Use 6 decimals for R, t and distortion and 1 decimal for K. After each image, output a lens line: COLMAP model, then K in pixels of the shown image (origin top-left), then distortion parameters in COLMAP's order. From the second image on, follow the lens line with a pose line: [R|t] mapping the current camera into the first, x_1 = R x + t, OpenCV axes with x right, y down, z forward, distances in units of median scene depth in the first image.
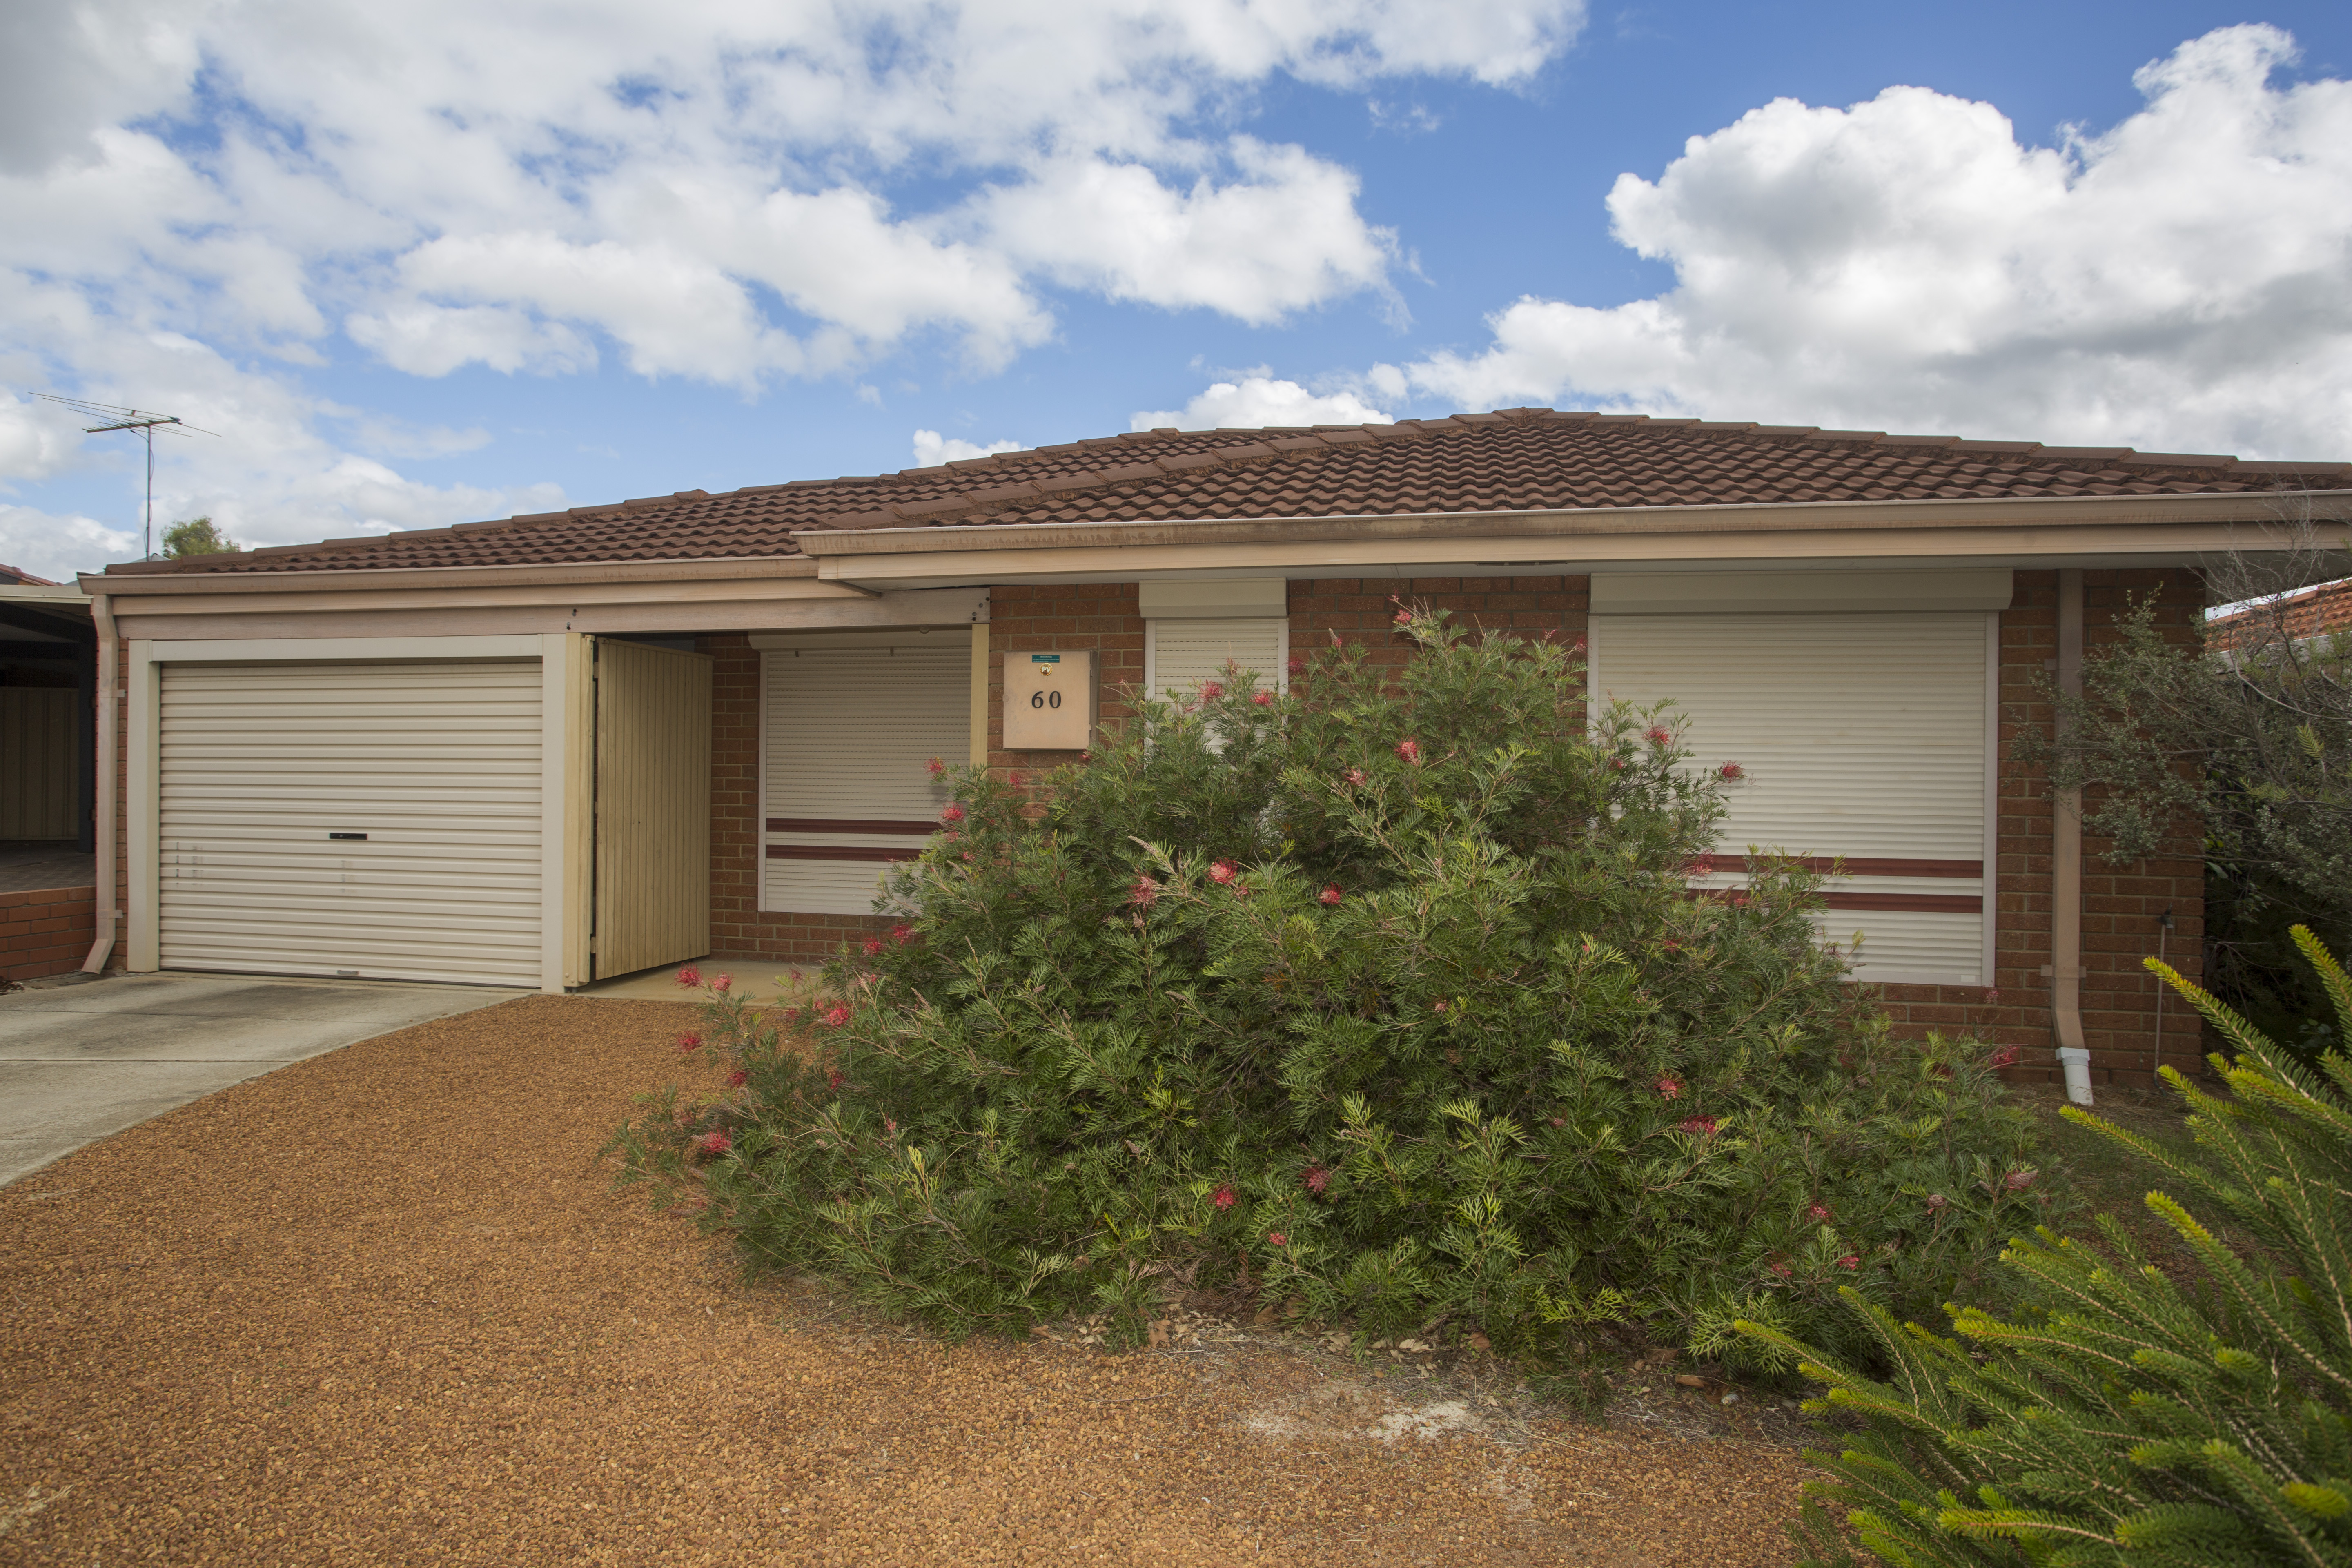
lens RADIAL K [[1440.0, 0, 1176.0], [0, 1440.0, 784.0], [0, 0, 1]] dist [-0.034290, 0.003032]
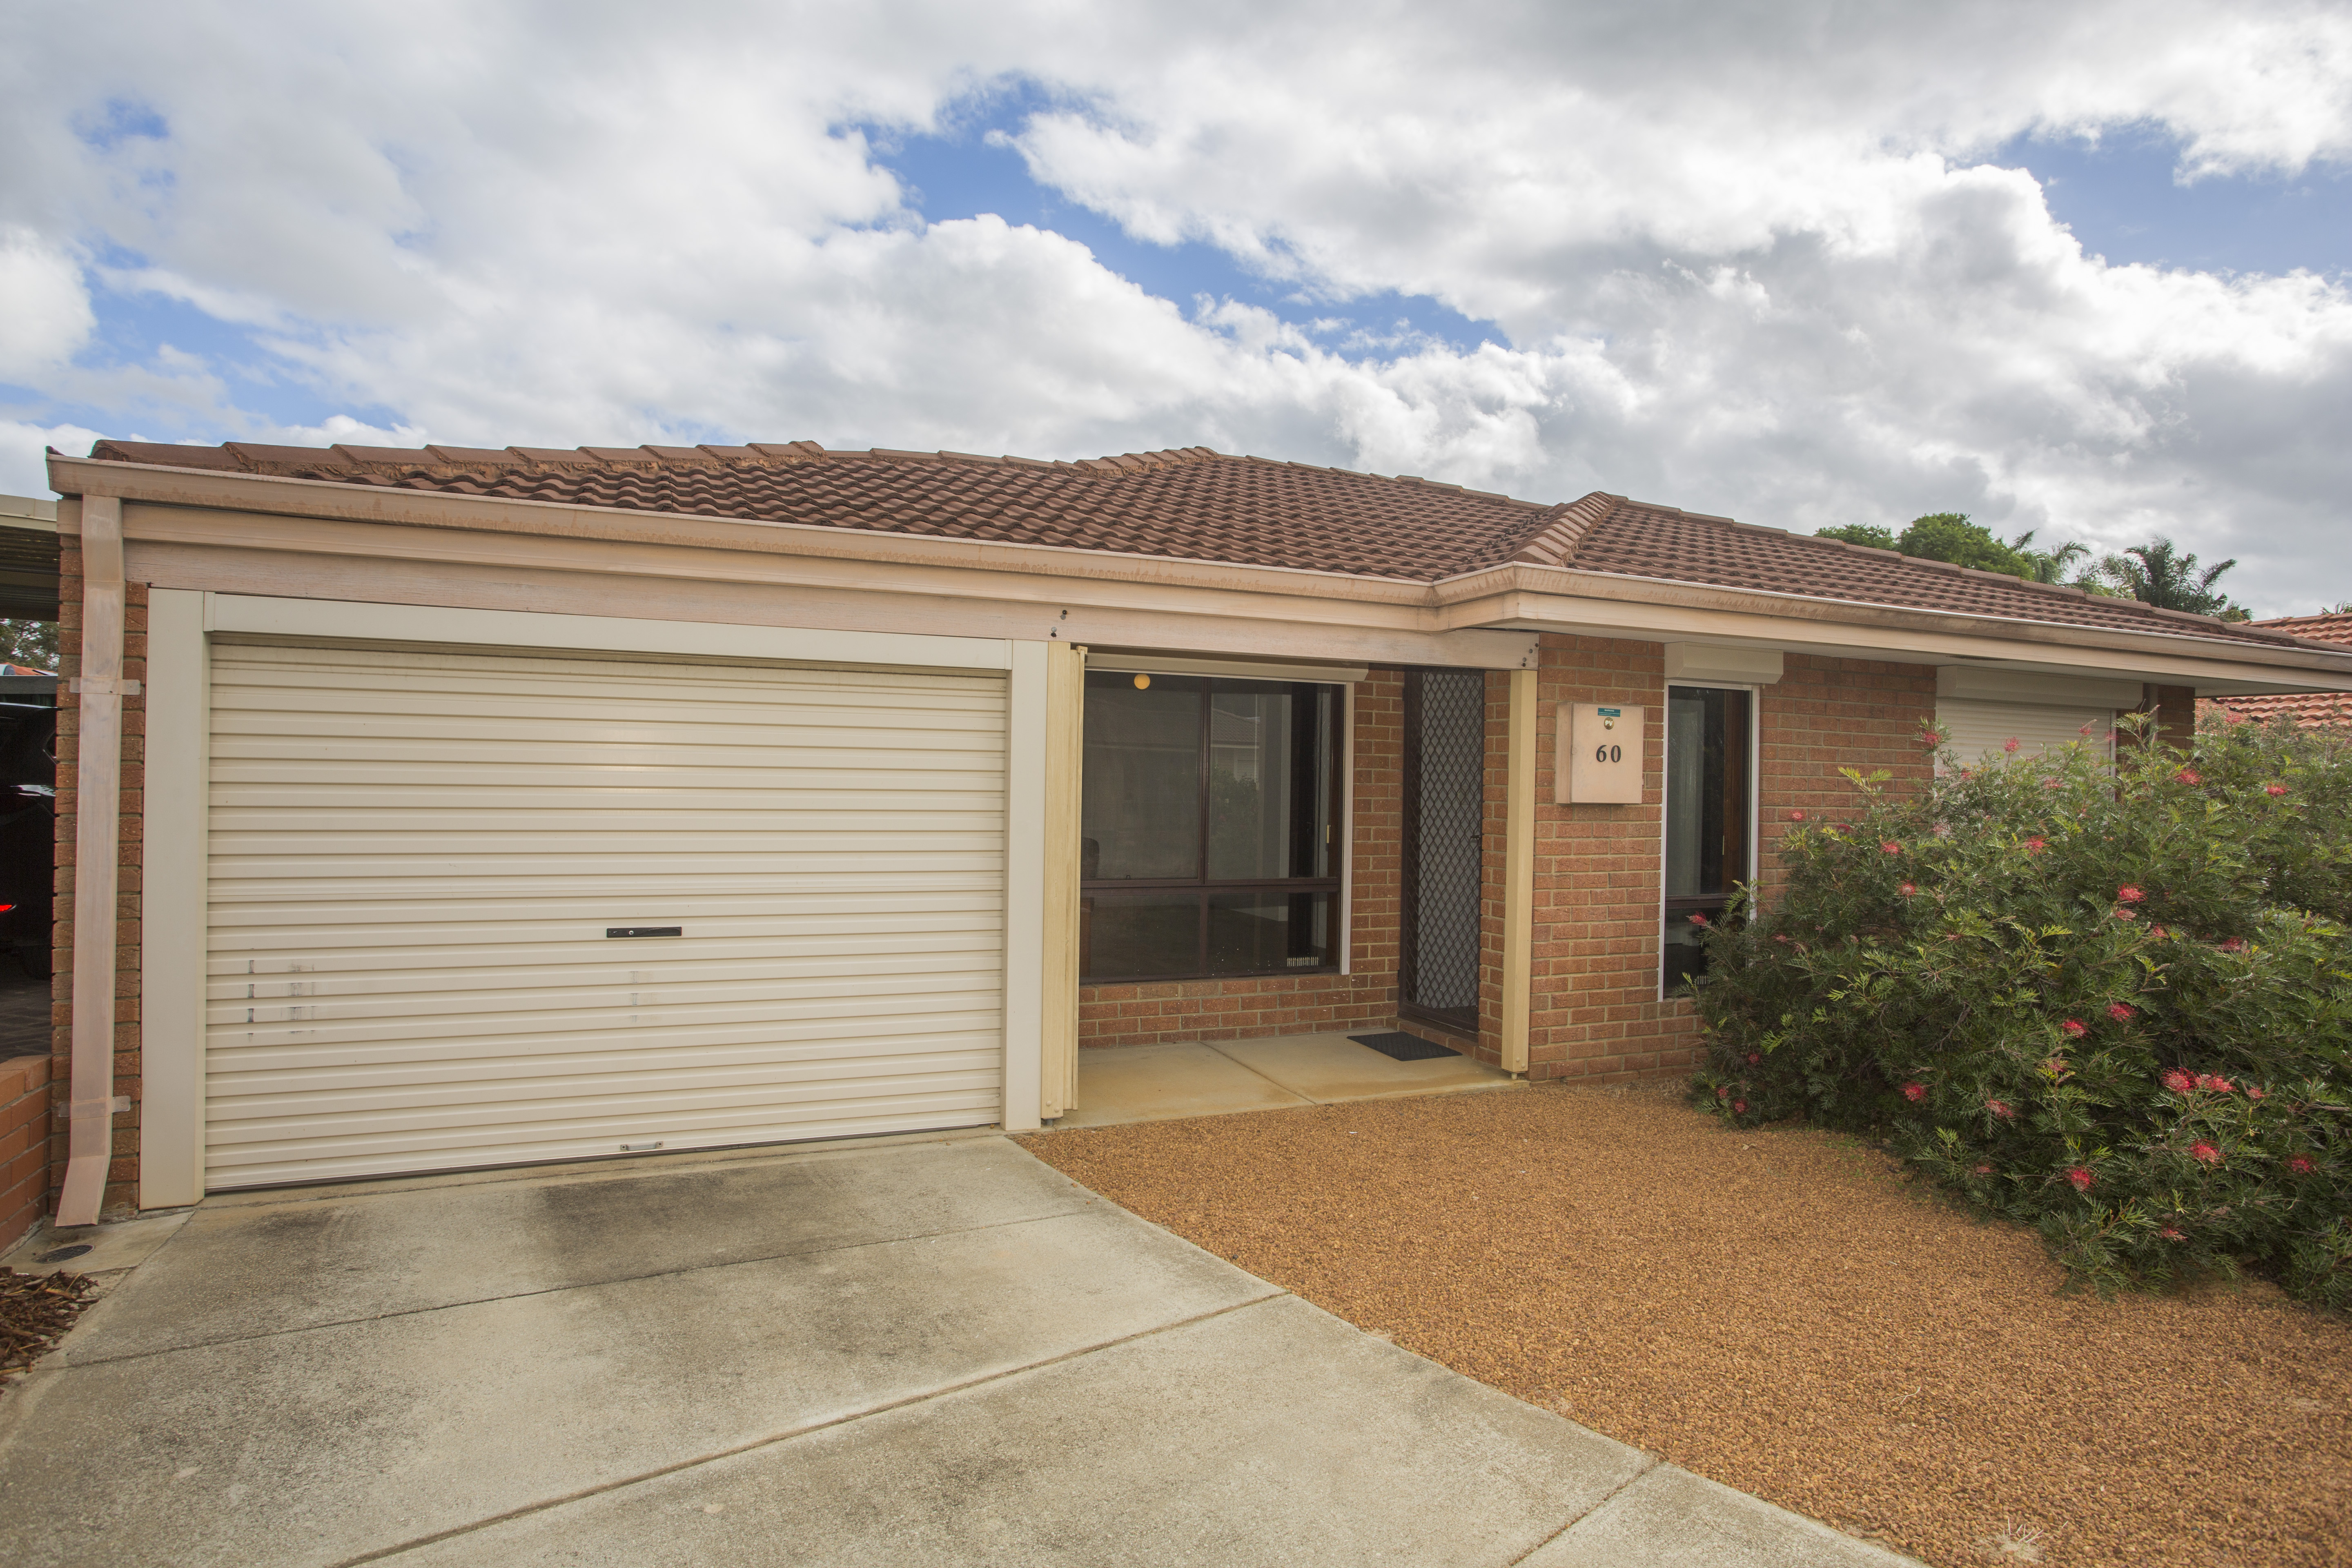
lens RADIAL K [[1244.5, 0, 1176.0], [0, 1244.5, 784.0], [0, 0, 1]] dist [-0.034782, 0.000197]
pose [[0.813213, 0.002620, 0.581961, -0.748703], [-0.011441, 0.999869, 0.011486, -0.040385], [-0.581854, -0.015998, 0.813136, 0.440107]]
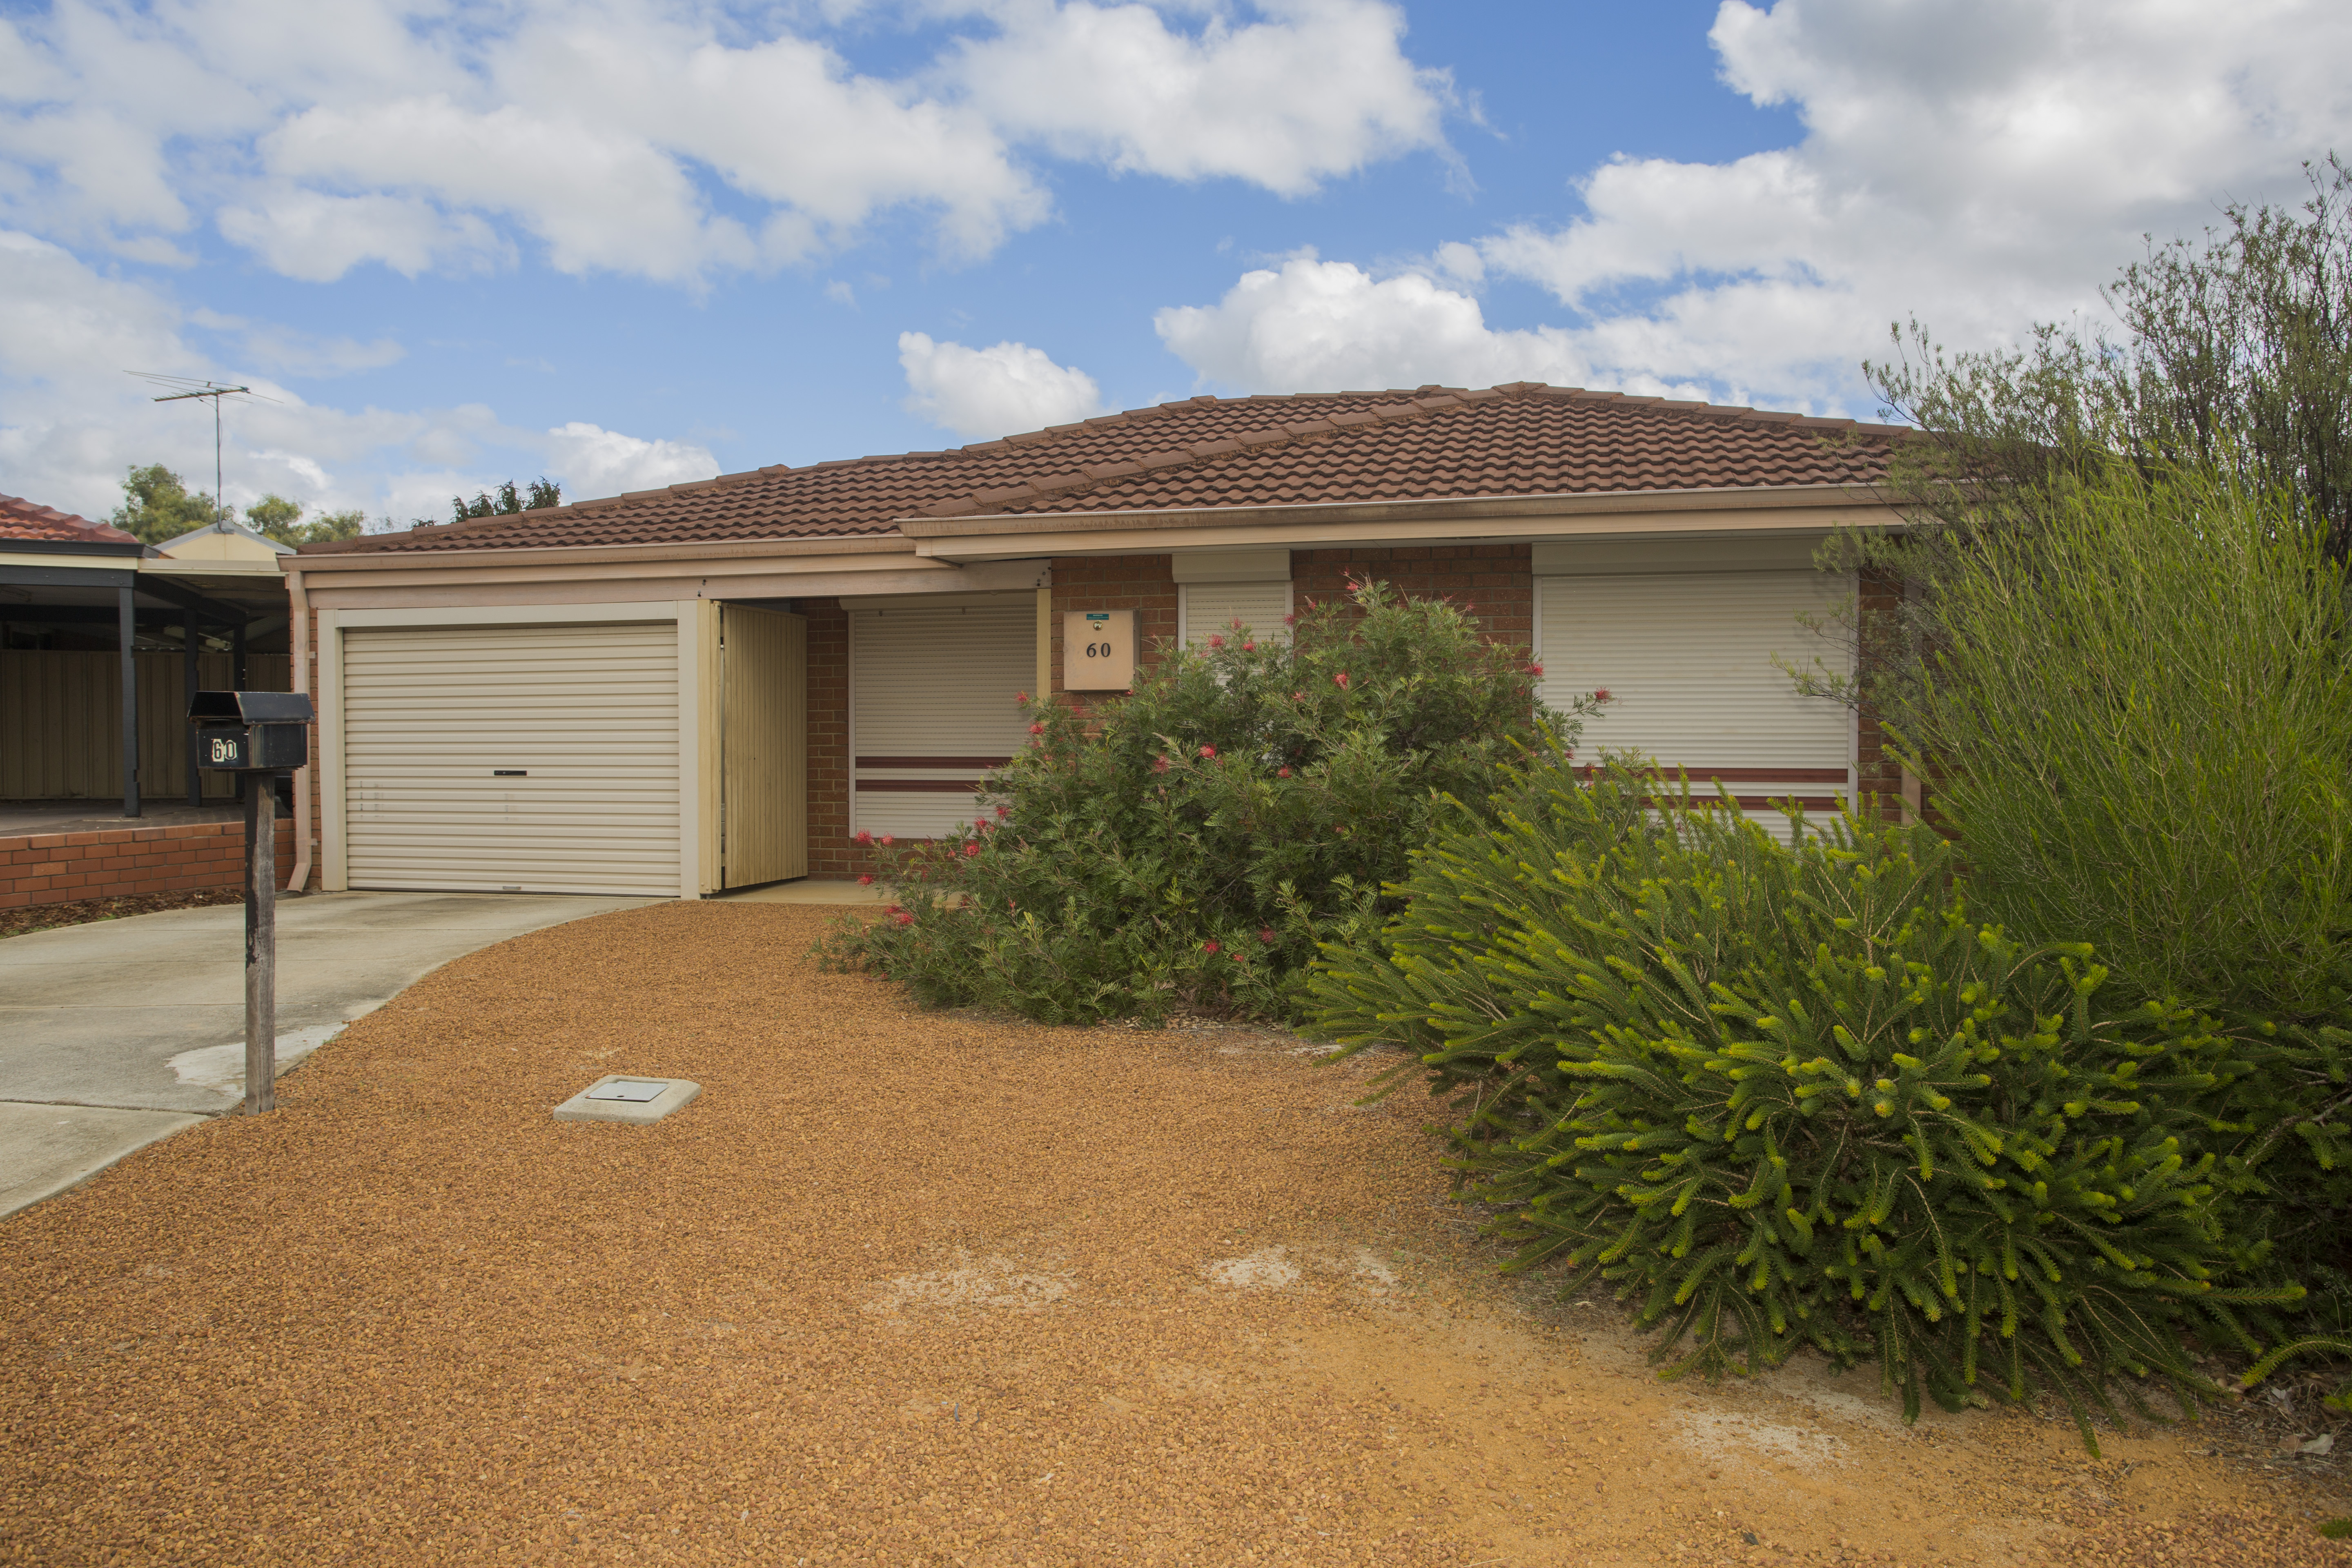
lens RADIAL K [[1746.1, 0, 1176.0], [0, 1746.1, 784.0], [0, 0, 1]] dist [-0.027226, -0.003243]
pose [[0.999054, -0.009734, -0.042395, 0.034937], [0.010485, 0.999791, 0.017535, 0.027676], [0.042216, -0.017963, 0.998947, -0.445807]]
